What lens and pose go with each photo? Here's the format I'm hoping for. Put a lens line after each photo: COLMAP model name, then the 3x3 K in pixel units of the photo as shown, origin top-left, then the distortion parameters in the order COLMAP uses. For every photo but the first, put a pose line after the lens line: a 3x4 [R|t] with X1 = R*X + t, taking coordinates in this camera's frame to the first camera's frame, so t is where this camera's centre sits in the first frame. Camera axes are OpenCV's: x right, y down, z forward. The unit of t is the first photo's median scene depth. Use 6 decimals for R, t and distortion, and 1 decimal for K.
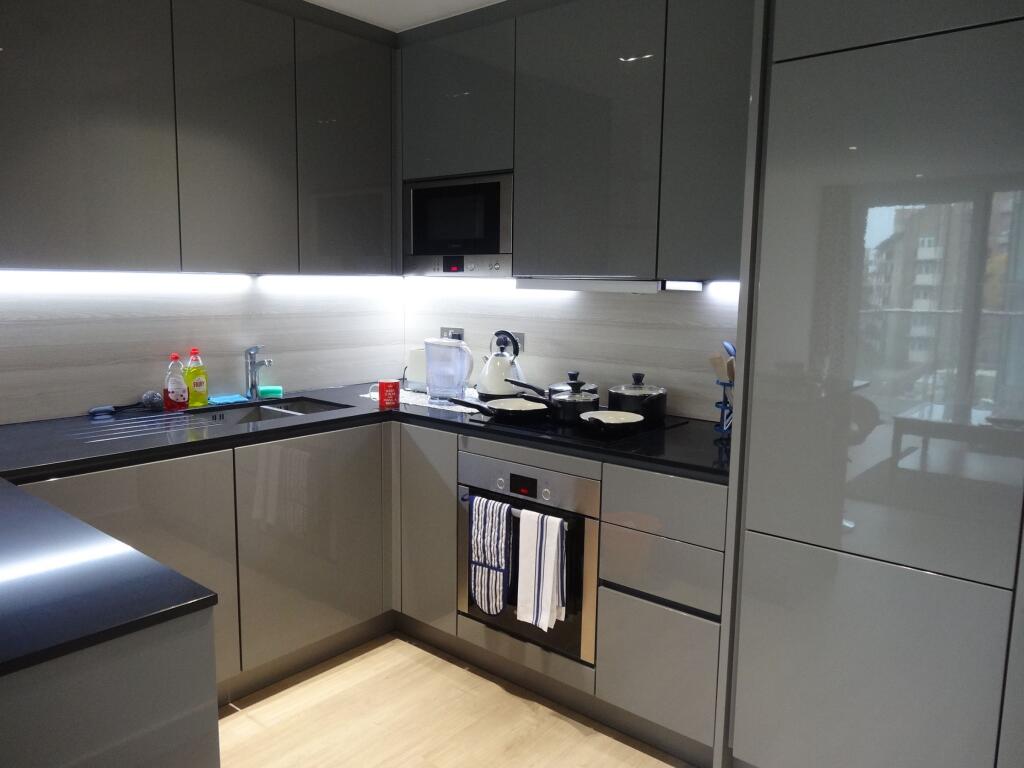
lens RADIAL K [[802.1, 0, 512.0], [0, 802.1, 384.0], [0, 0, 1]] dist [0.052171, 0.003824]
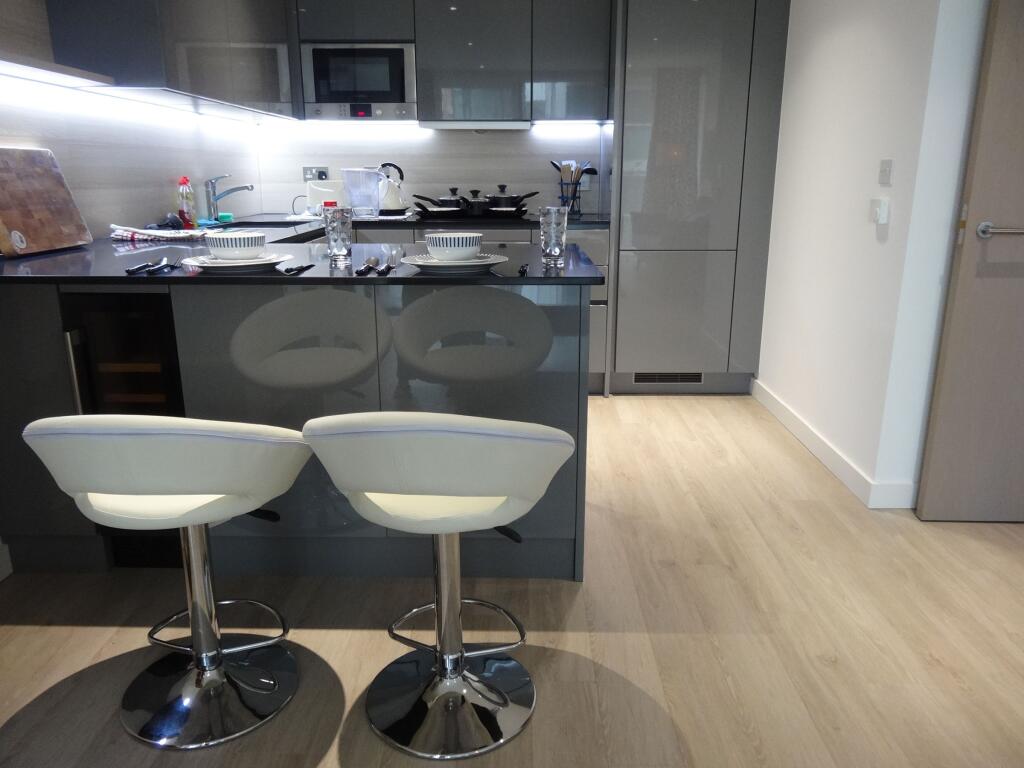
lens RADIAL K [[802.1, 0, 512.0], [0, 802.1, 384.0], [0, 0, 1]] dist [0.052171, 0.003824]
pose [[0.763198, -0.179577, 0.620709, -0.815650], [0.102630, 0.982101, 0.157941, 0.114873], [-0.637962, -0.056837, 0.767968, -0.230969]]
